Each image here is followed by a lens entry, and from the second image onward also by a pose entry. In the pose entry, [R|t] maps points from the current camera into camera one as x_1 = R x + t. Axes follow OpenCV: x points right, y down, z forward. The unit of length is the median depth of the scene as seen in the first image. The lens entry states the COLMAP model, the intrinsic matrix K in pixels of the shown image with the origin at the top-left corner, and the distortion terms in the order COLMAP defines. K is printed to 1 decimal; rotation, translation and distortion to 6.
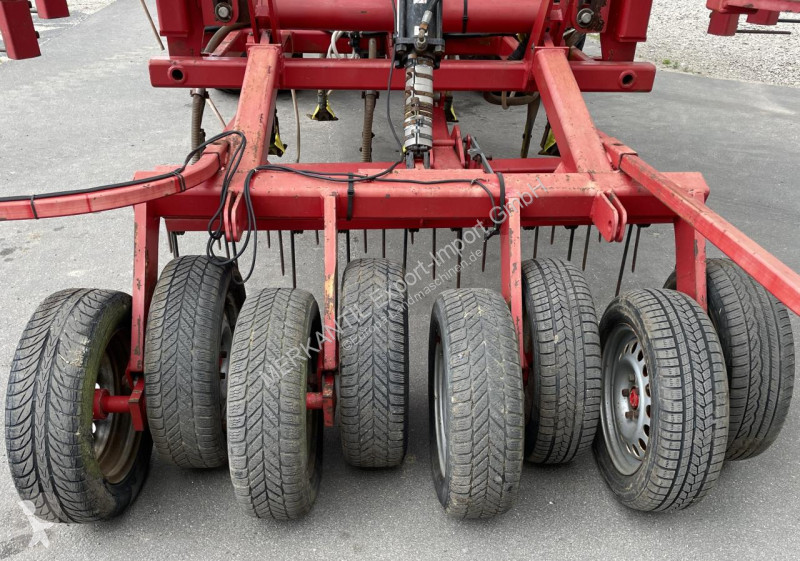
lens RADIAL K [[699.1, 0, 385.4], [0, 699.1, 325.8], [0, 0, 1]] dist [0.104222, -0.143225]
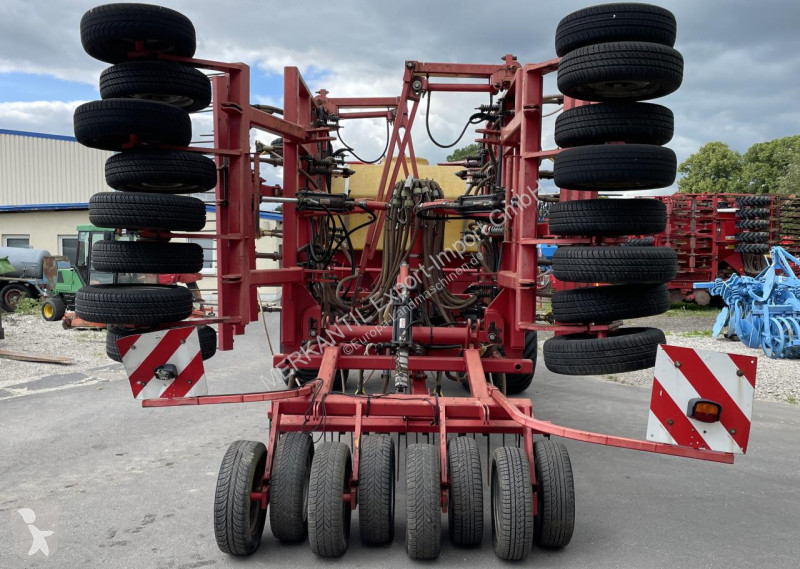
lens RADIAL K [[706.7, 0, 400.0], [0, 706.7, 284.5], [0, 0, 1]] dist [0.047229, -0.005366]
pose [[0.999254, 0.001055, -0.038612, 0.130114], [-0.019858, 0.871427, -0.490123, 0.554991], [0.033130, 0.490524, 0.870798, -1.083453]]
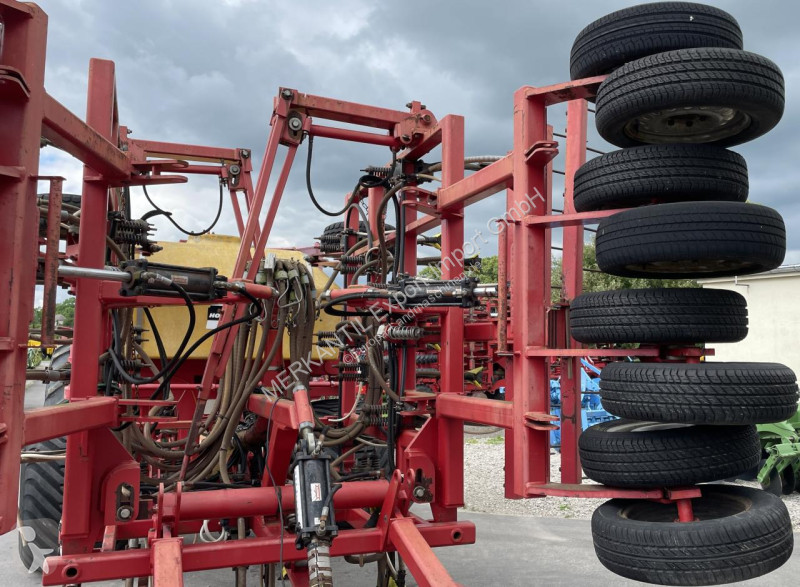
lens RADIAL K [[698.5, 0, 439.2], [0, 698.5, 292.1], [0, 0, 1]] dist [0.081356, -0.108632]
pose [[0.935012, 0.028048, 0.353506, -0.216972], [0.190031, 0.802021, -0.566260, 0.028956], [-0.299402, 0.596636, 0.744569, -0.301160]]
